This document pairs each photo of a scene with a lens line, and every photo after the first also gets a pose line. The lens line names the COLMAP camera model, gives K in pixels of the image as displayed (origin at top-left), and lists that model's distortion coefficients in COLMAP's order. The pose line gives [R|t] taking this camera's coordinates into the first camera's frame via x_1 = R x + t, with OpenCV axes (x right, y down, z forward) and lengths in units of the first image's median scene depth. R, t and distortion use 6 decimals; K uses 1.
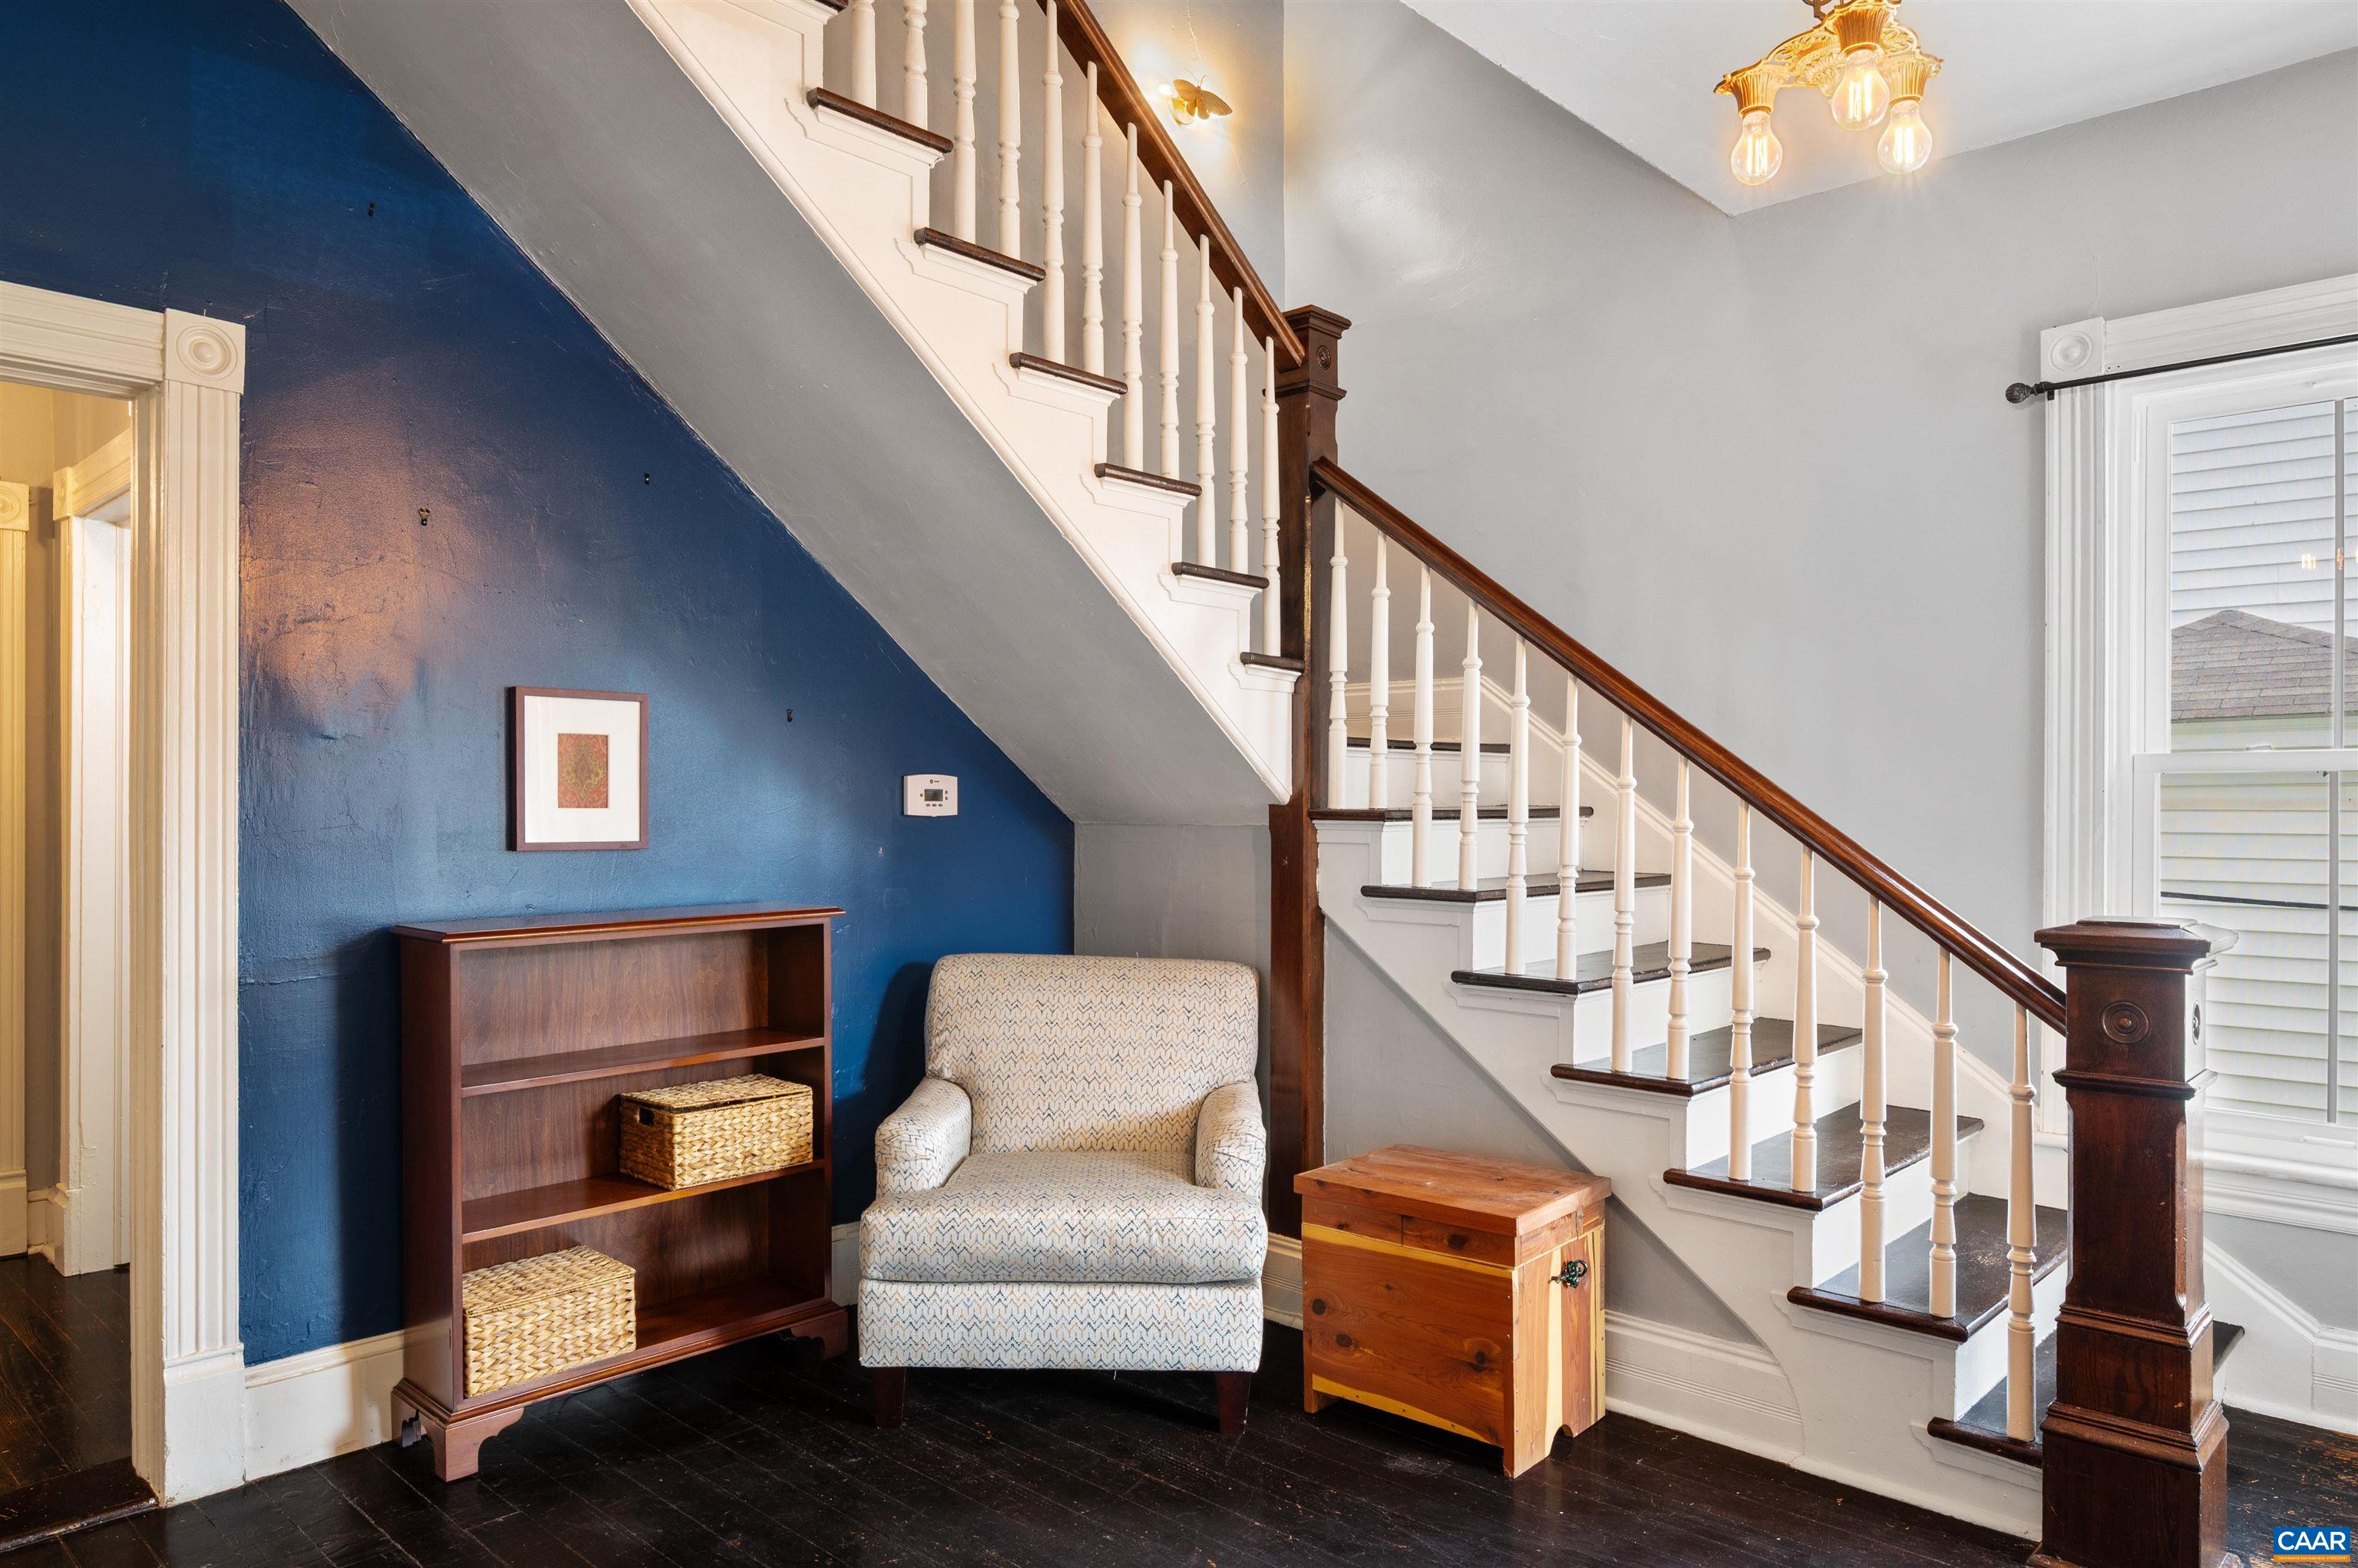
lens RADIAL K [[1519.6, 0, 1177.1], [0, 1519.6, 808.1], [0, 0, 1]] dist [-0.000427, -0.002808]
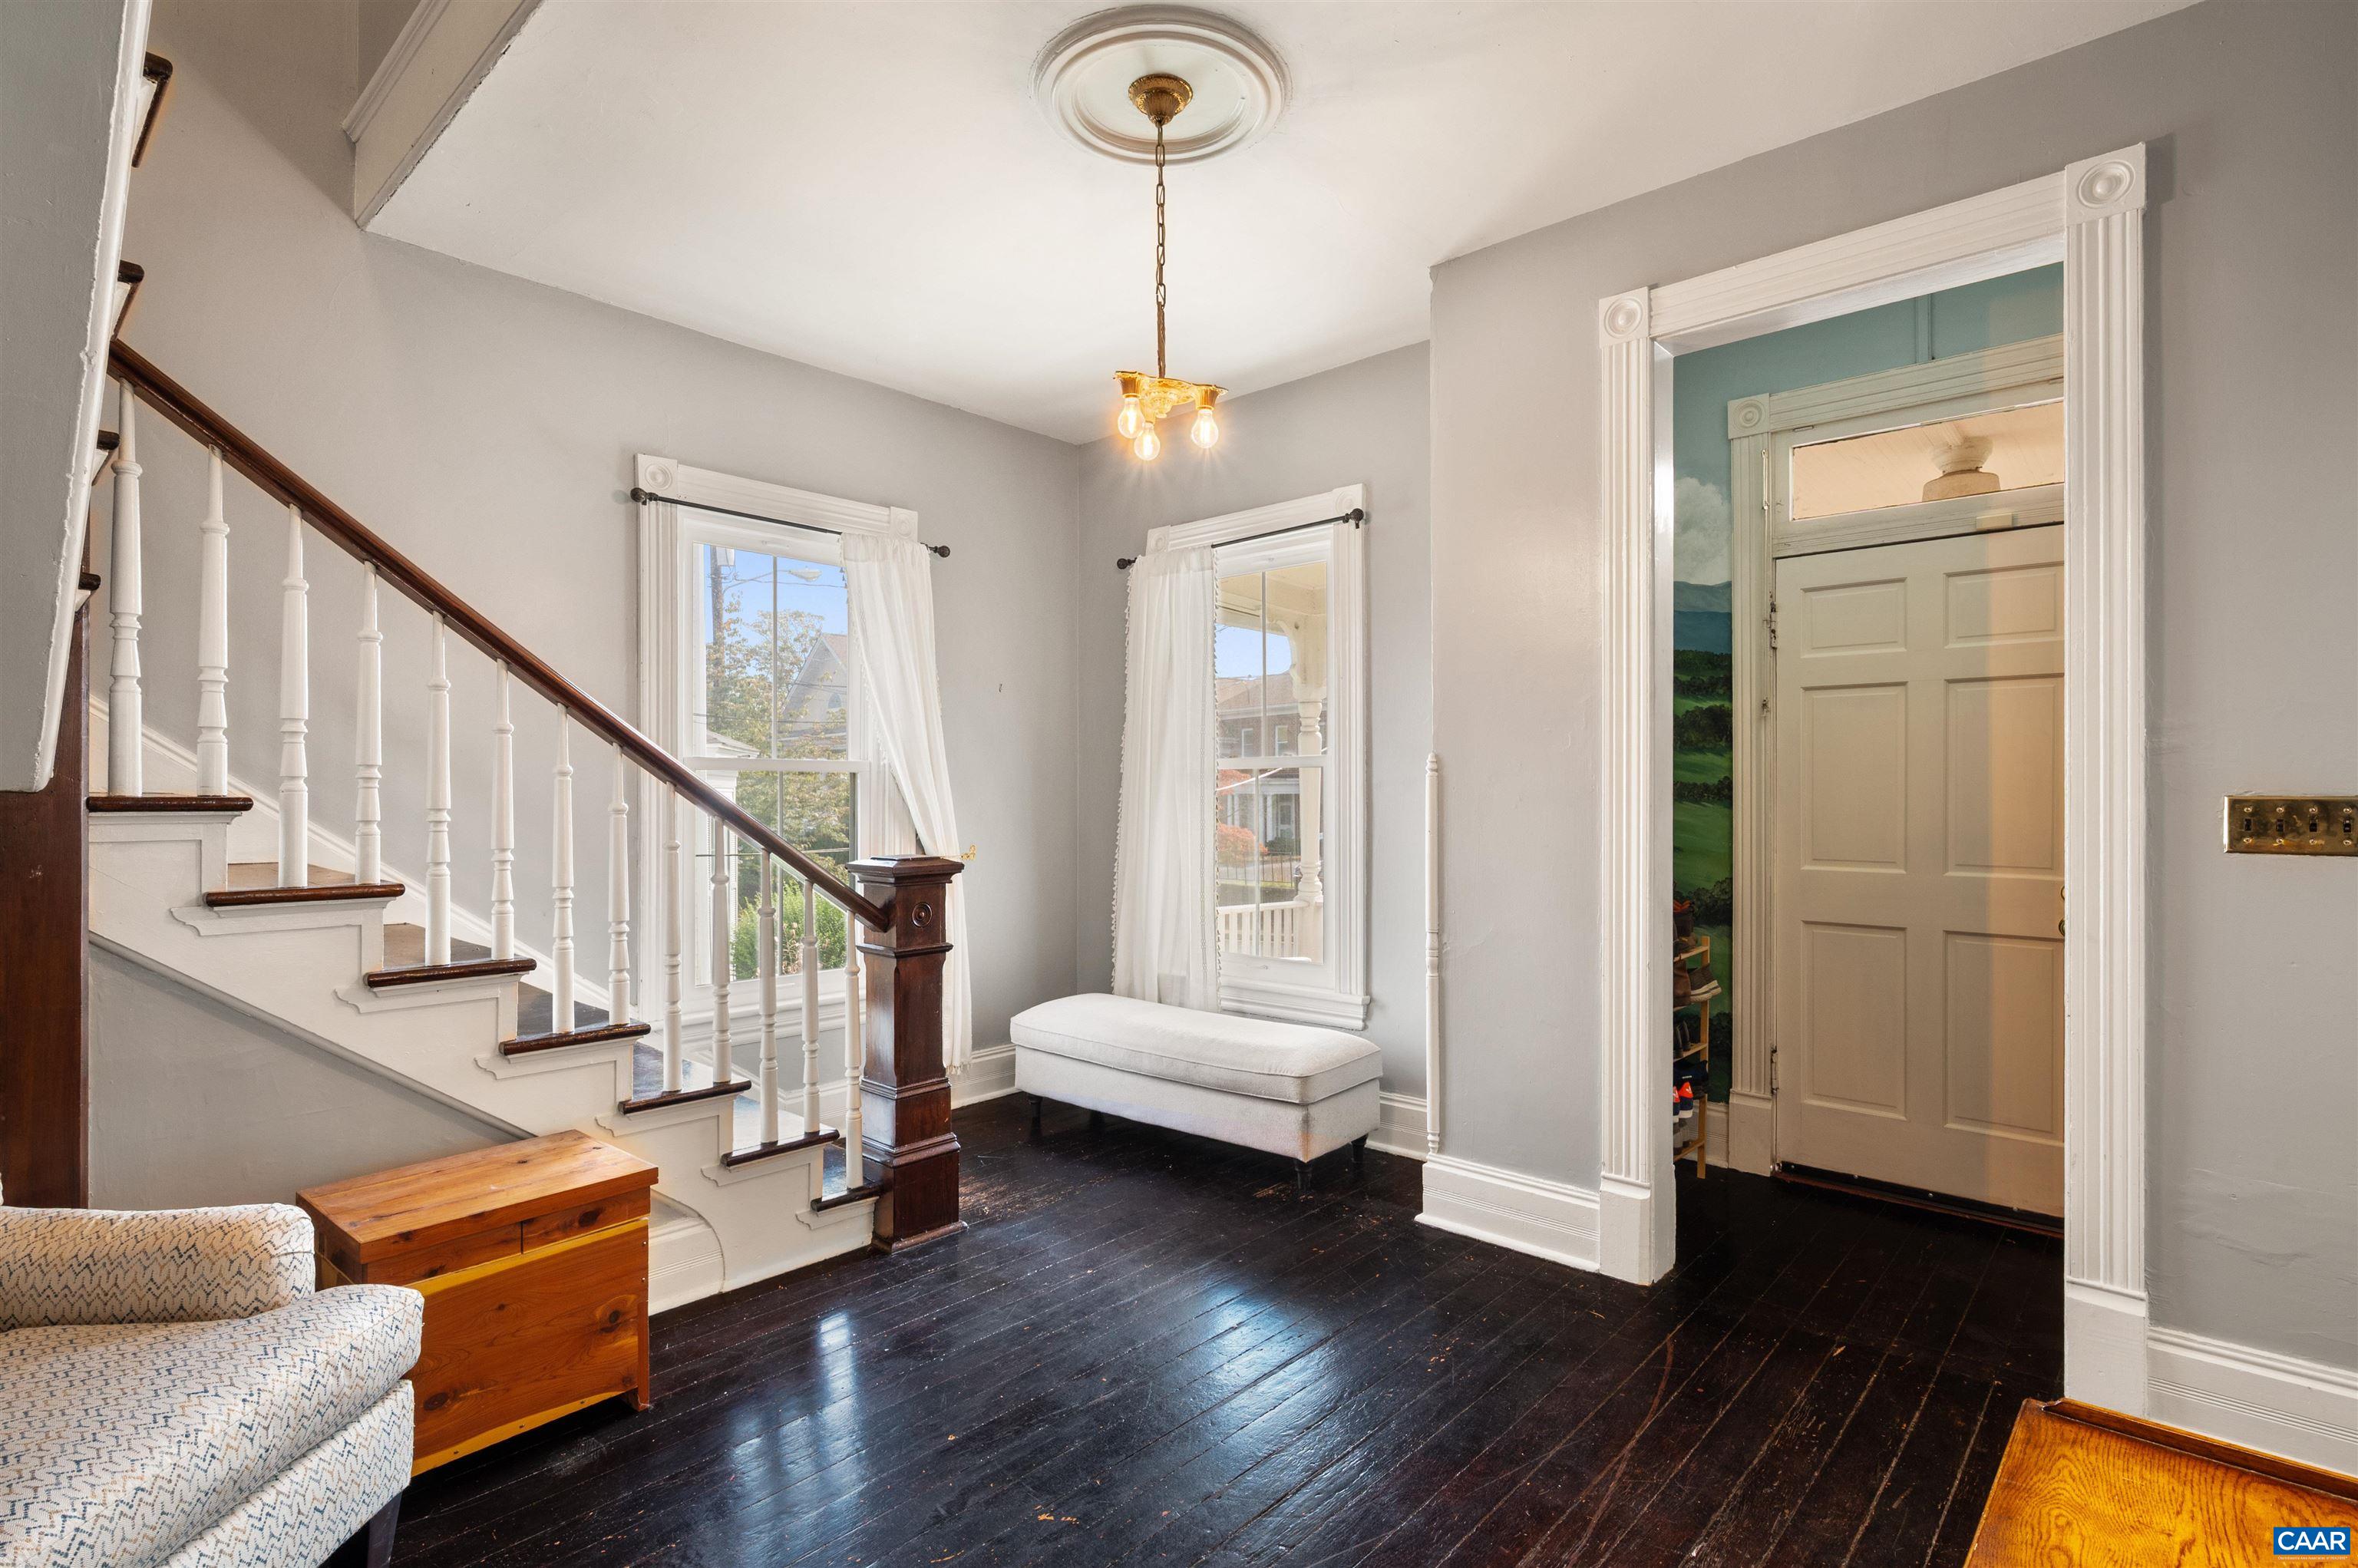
lens RADIAL K [[1145.1, 0, 1191.9], [0, 1145.1, 790.8], [0, 0, 1]] dist [-0.001520, -0.000583]
pose [[-0.031710, 0.000015, 0.999497, -0.542490], [0.003342, 0.999994, 0.000091, -0.000634], [-0.999492, 0.003343, -0.031710, 0.561288]]
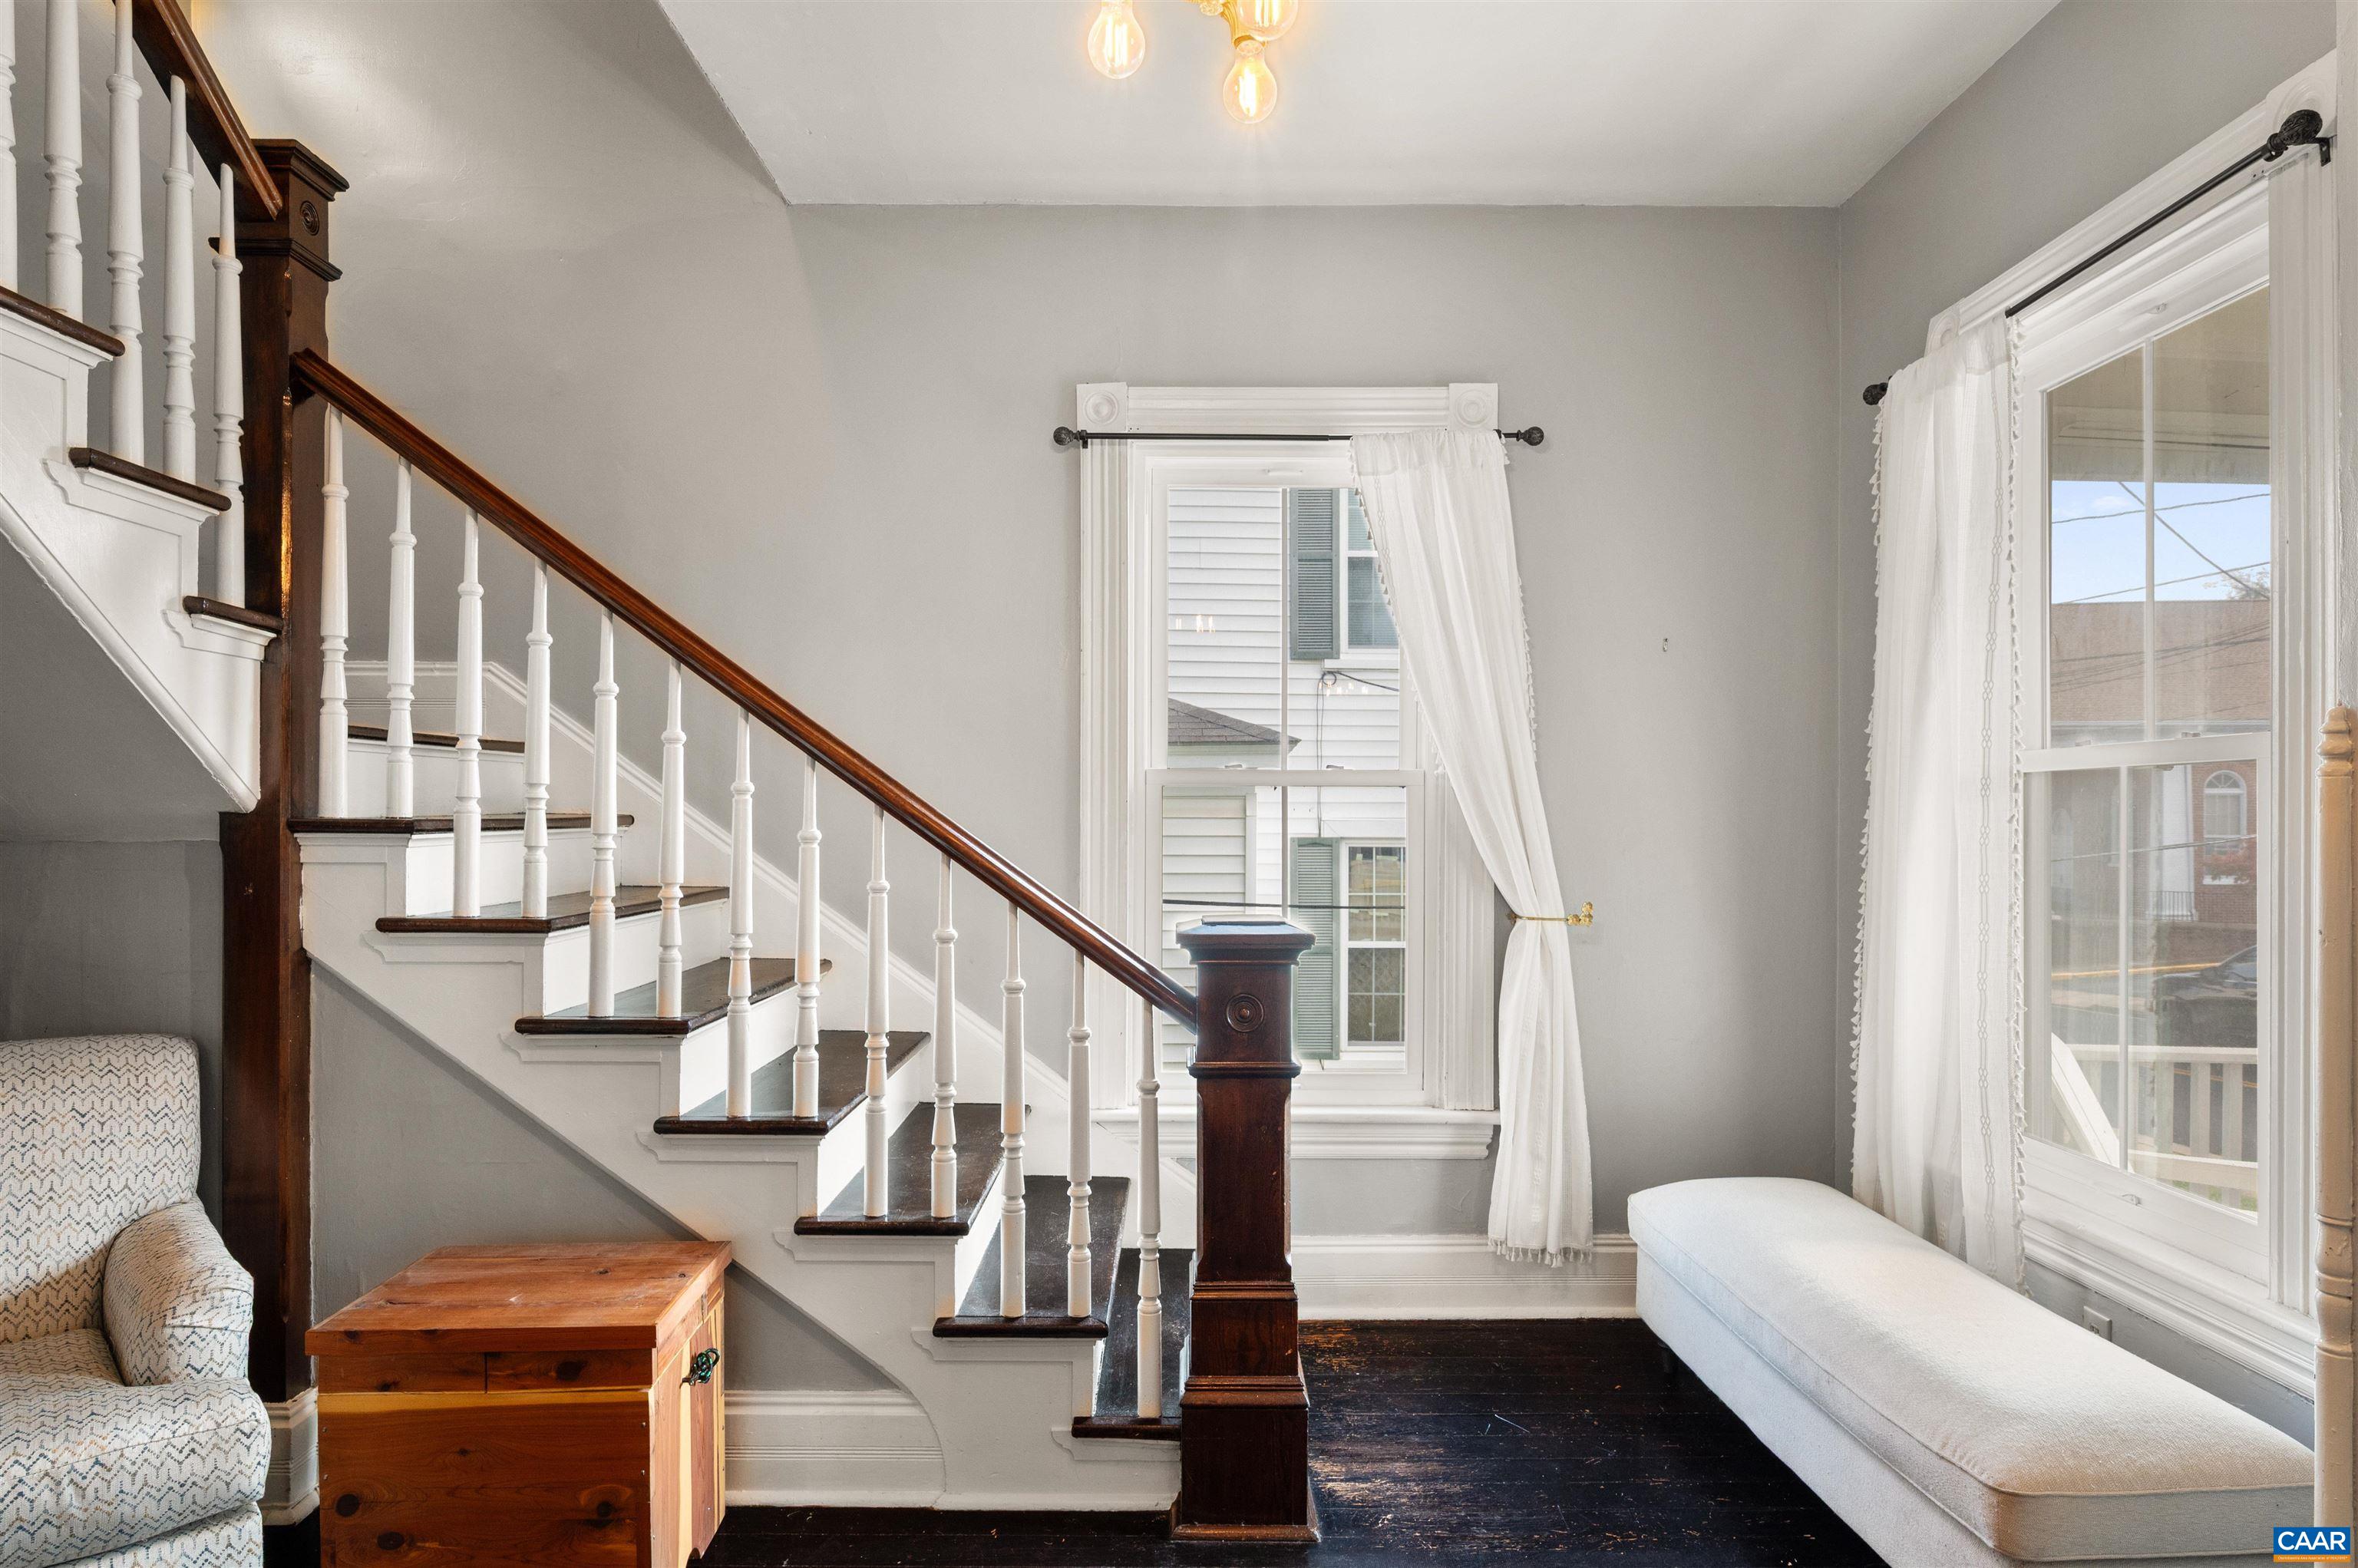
lens RADIAL K [[1362.4, 0, 1182.1], [0, 1362.4, 814.3], [0, 0, 1]] dist [-0.004186, 0.000721]
pose [[0.722629, -0.000053, 0.691236, -0.065557], [0.000678, 1.000000, -0.000632, -0.000669], [-0.691236, 0.000925, 0.722628, 0.249157]]
